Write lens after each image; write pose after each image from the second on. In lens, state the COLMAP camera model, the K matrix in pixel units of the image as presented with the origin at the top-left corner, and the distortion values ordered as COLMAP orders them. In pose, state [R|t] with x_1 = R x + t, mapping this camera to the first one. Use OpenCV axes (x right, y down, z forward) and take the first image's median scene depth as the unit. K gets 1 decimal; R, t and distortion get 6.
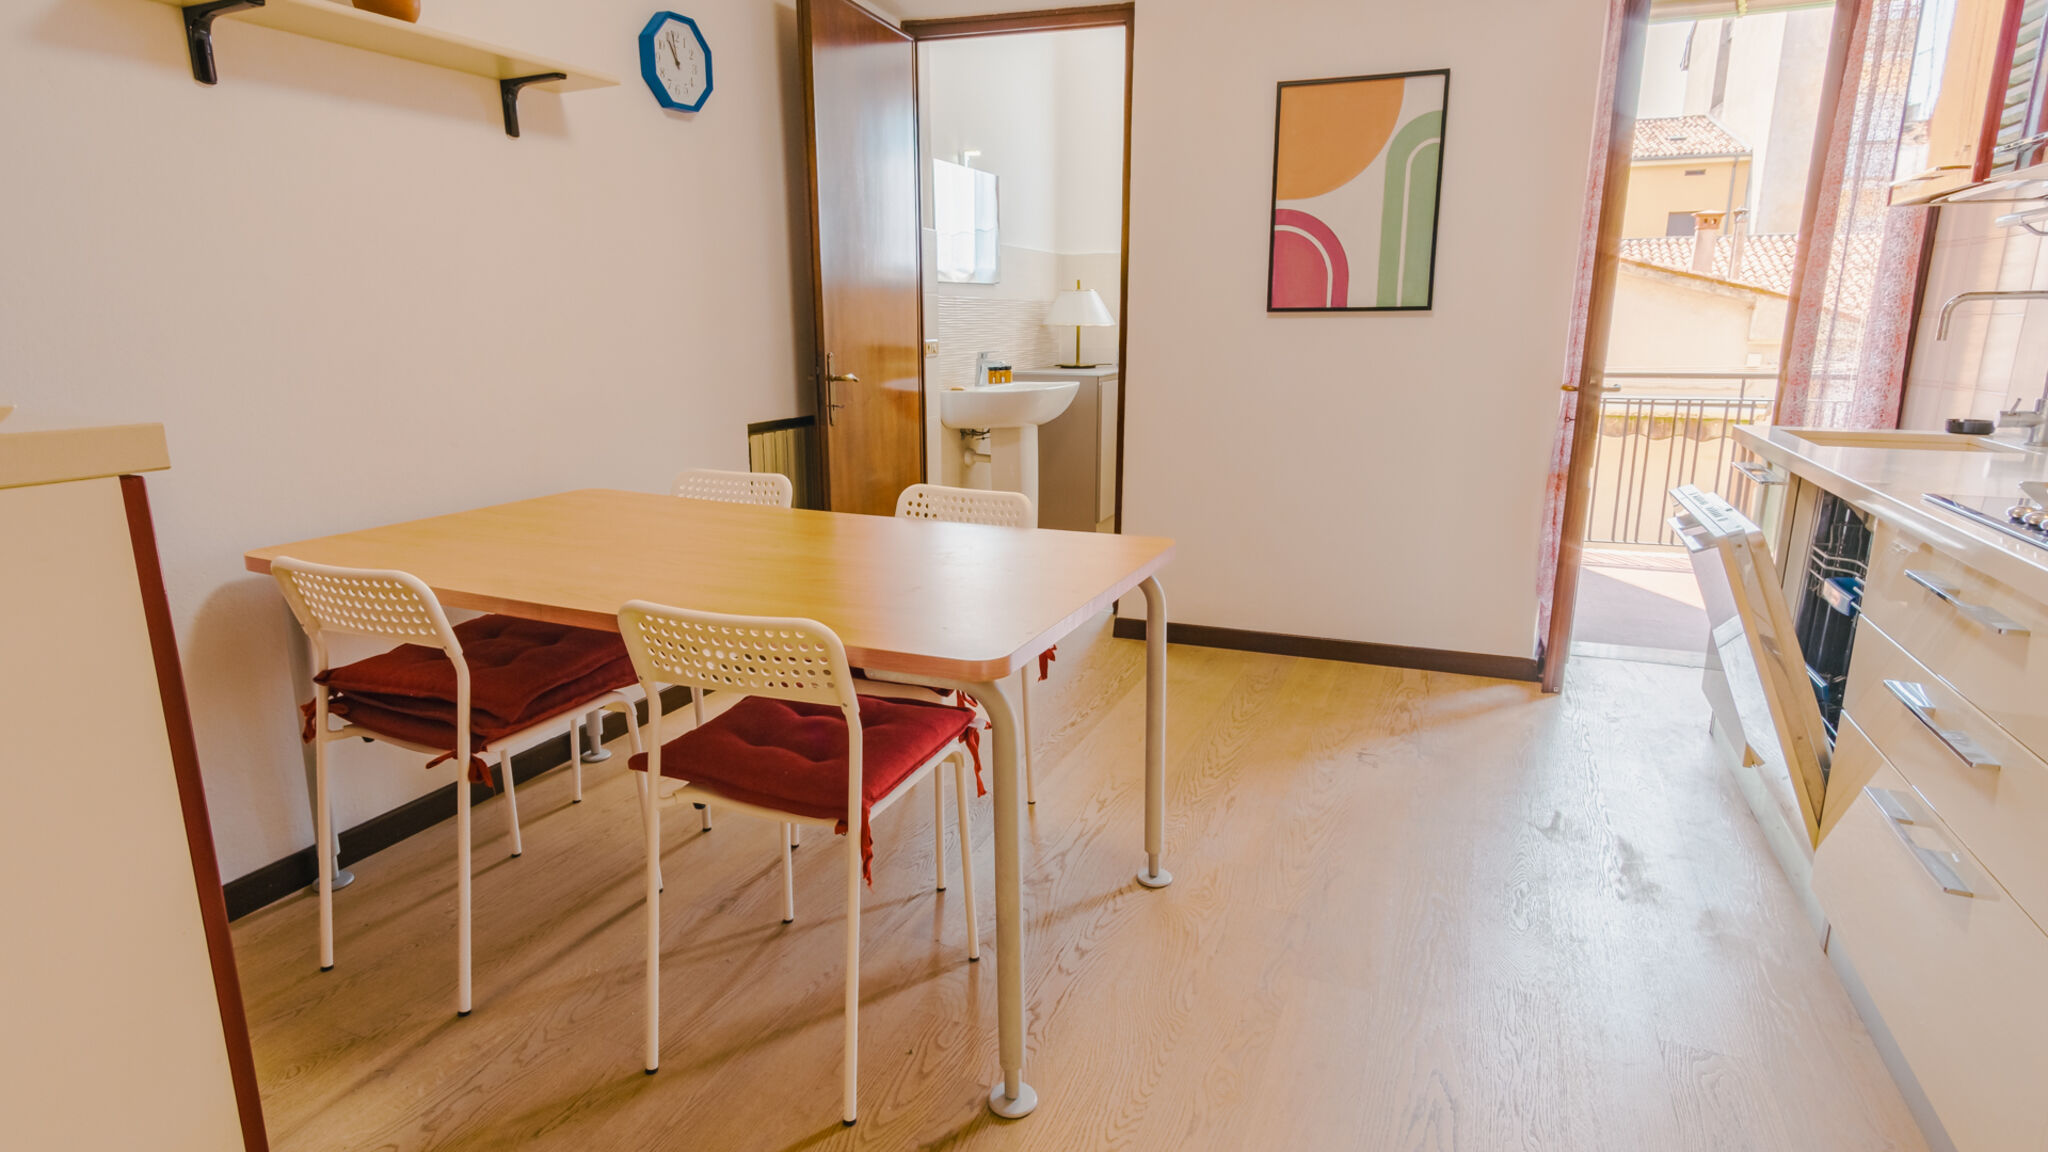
lens RADIAL K [[1083.2, 0, 1023.6], [0, 1083.2, 571.3], [0, 0, 1]] dist [-0.000729, 0.006527]
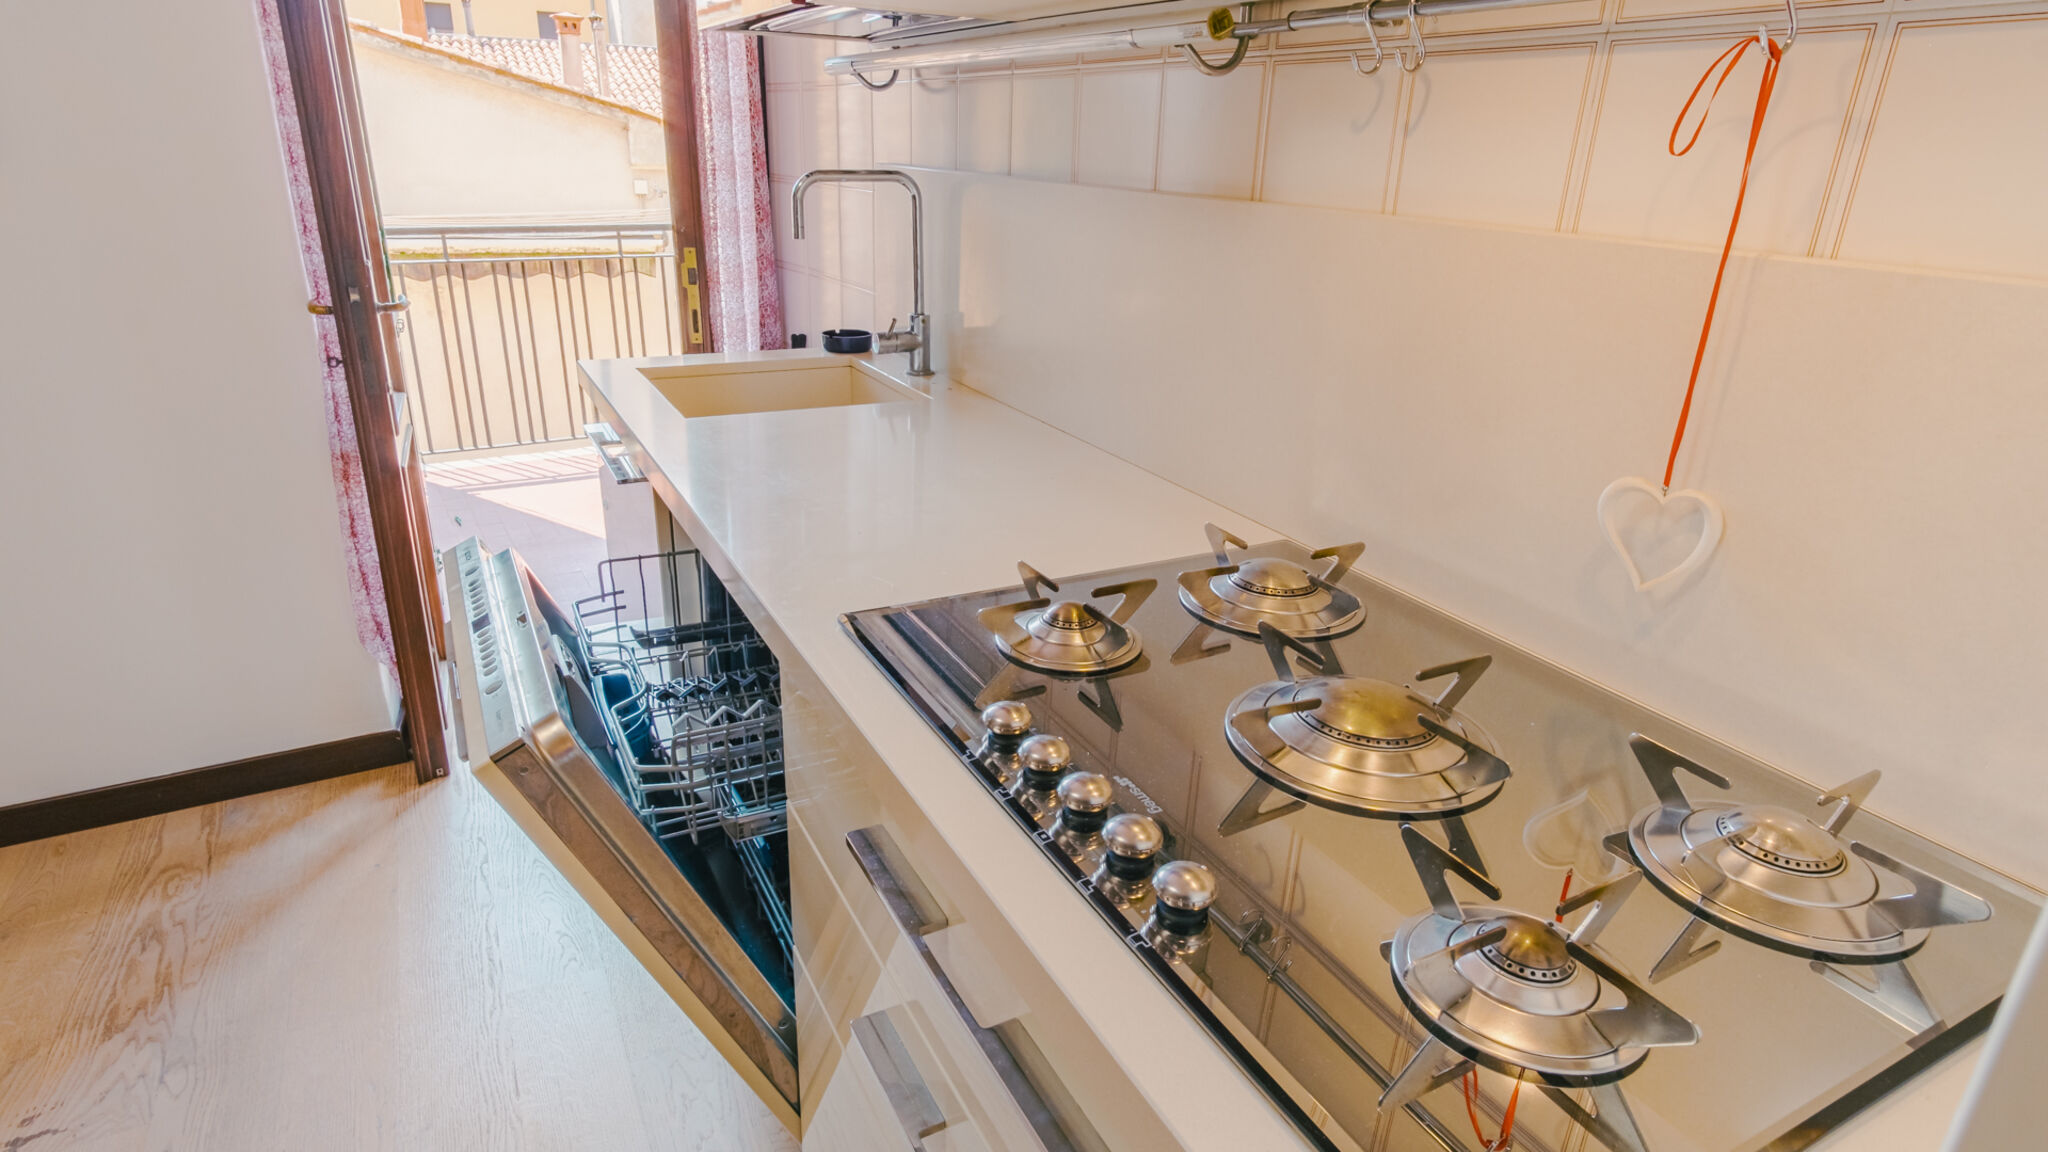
lens RADIAL K [[1109.4, 0, 1024.0], [0, 1109.4, 576.0], [0, 0, 1]] dist [0.005227, 0.002971]
pose [[0.632101, -0.262406, 0.729103, 0.249551], [0.143585, 0.964286, 0.222567, -0.100388], [-0.761467, -0.035997, 0.647204, 0.292554]]
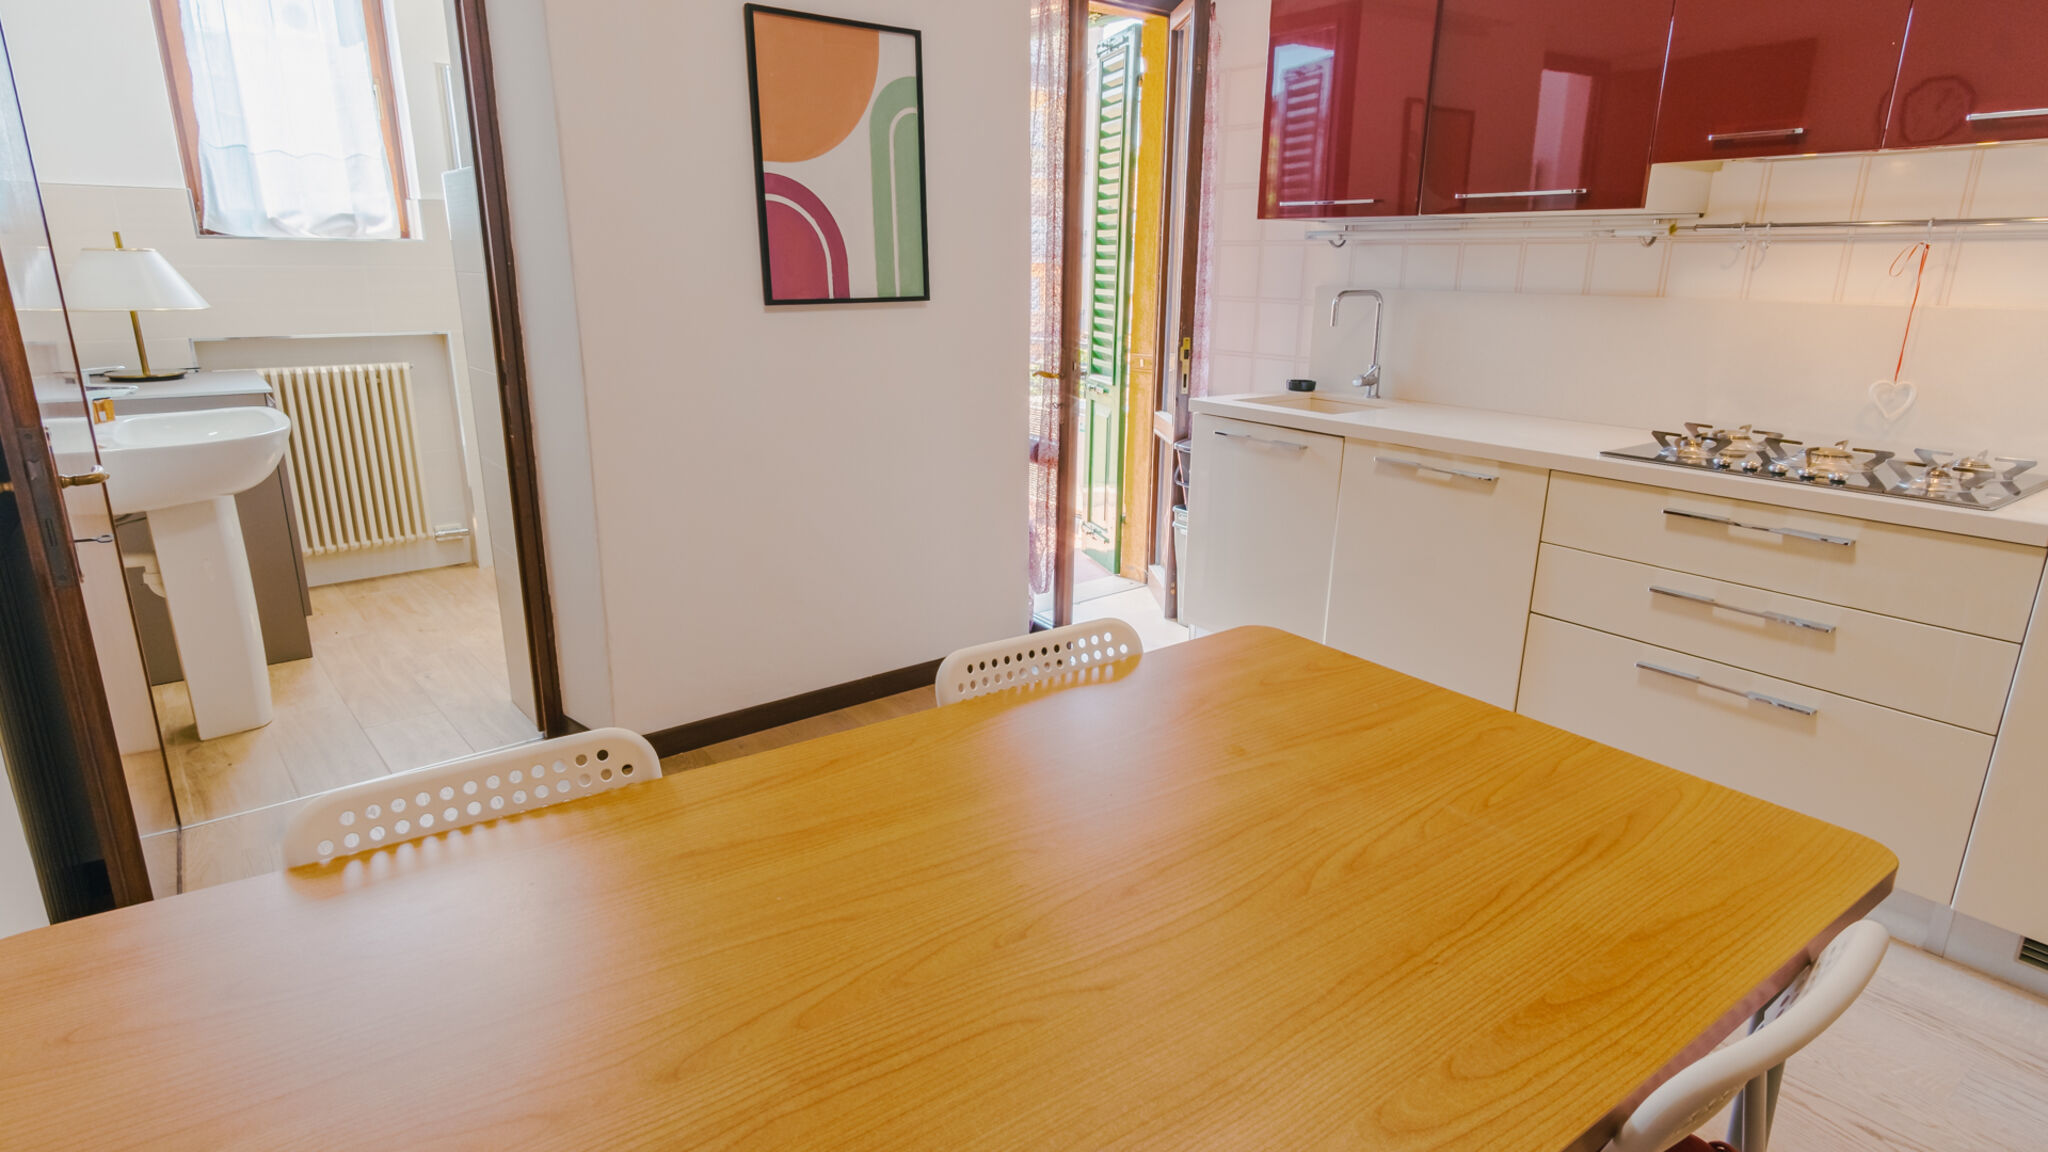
lens RADIAL K [[1083.2, 0, 1023.6], [0, 1083.2, 571.3], [0, 0, 1]] dist [-0.000729, 0.006527]
pose [[0.508069, -0.232092, 0.829457, -0.382562], [0.188100, 0.969664, 0.156106, -0.143027], [-0.840526, 0.076709, 0.536313, 0.447861]]
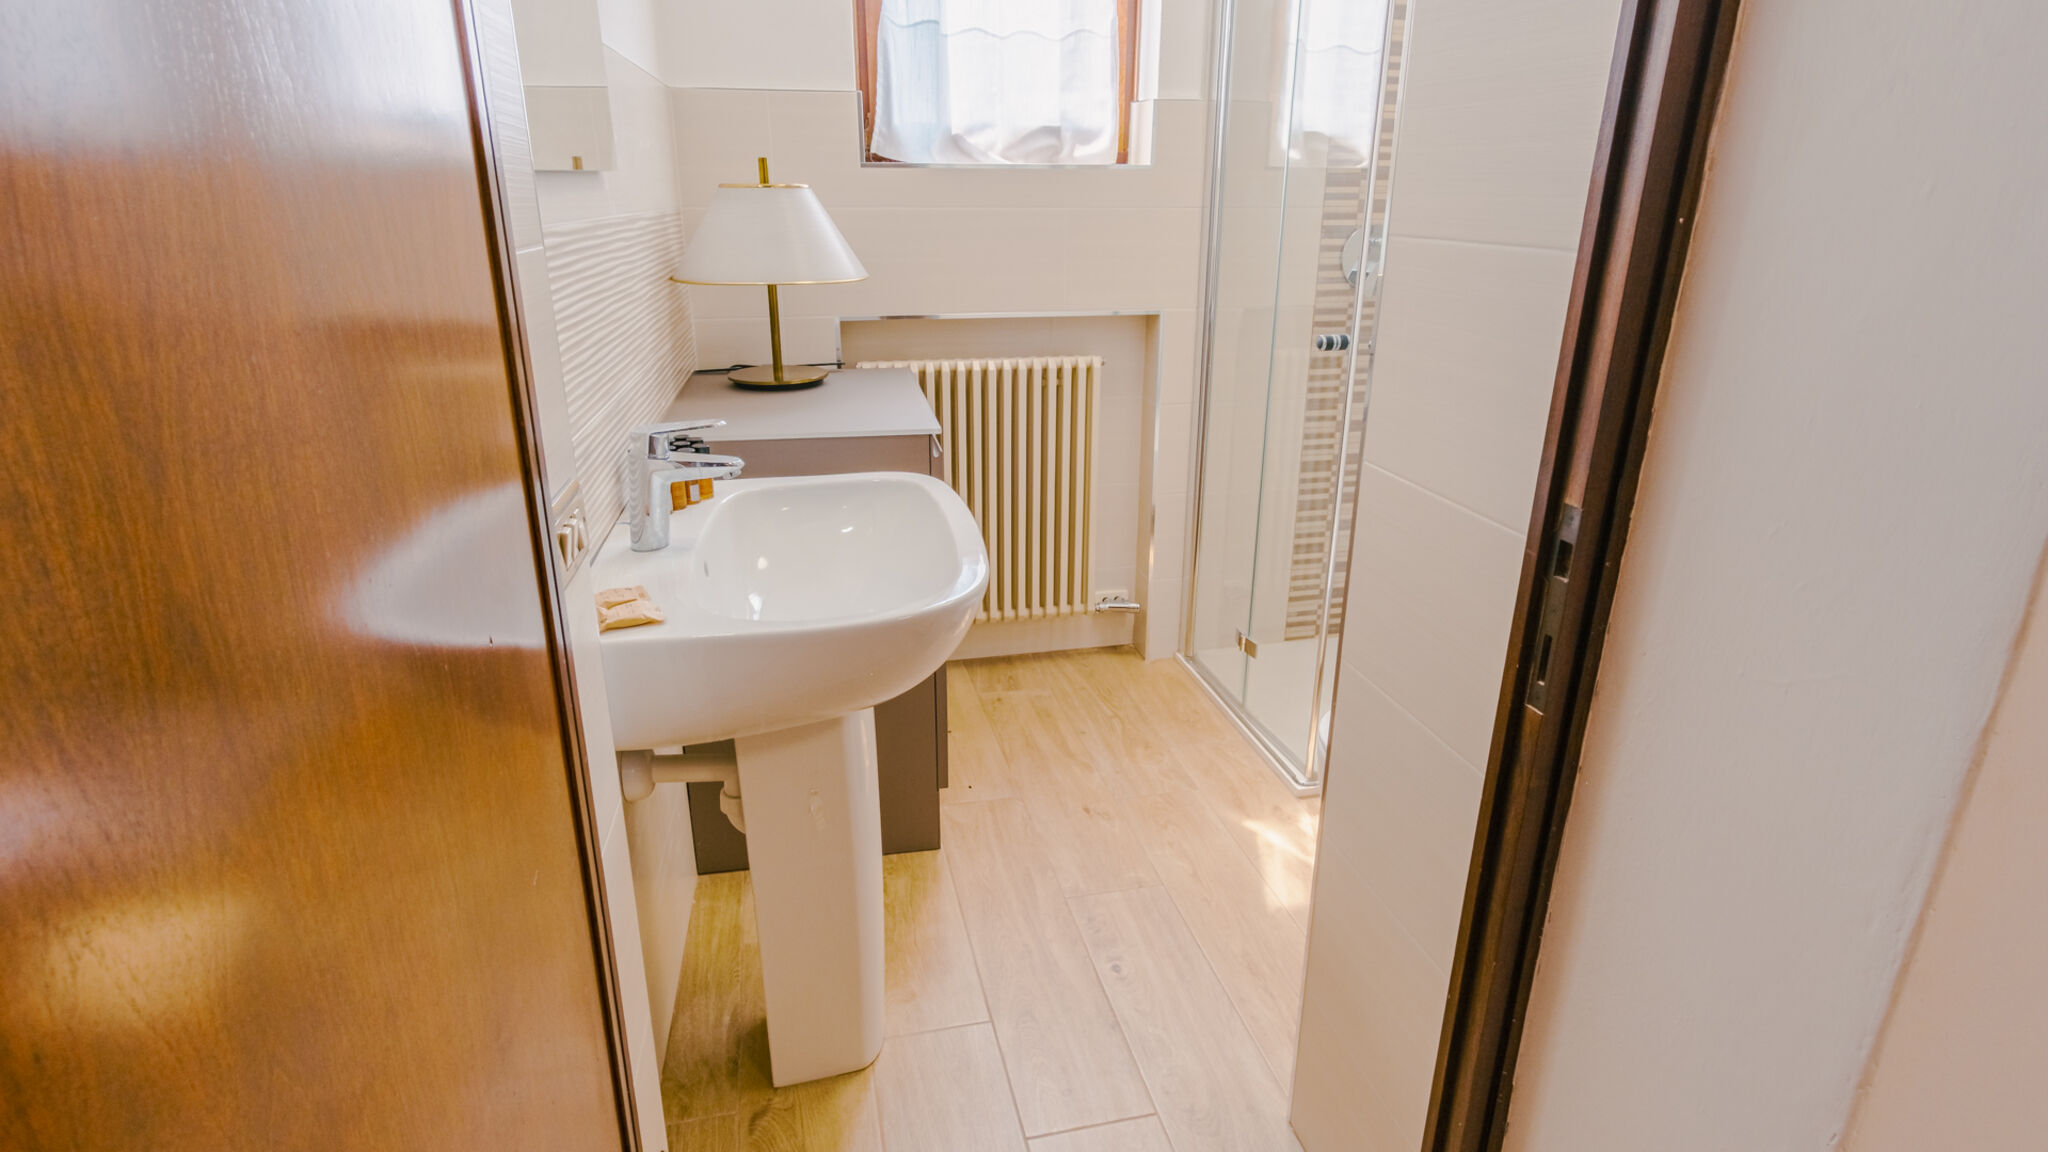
lens RADIAL K [[1083.2, 0, 1023.6], [0, 1083.2, 571.3], [0, 0, 1]] dist [-0.000729, 0.006527]
pose [[0.848373, -0.173852, 0.500038, -0.141112], [0.115604, 0.982583, 0.145485, -0.279969], [-0.516622, -0.065619, 0.853695, 1.010203]]
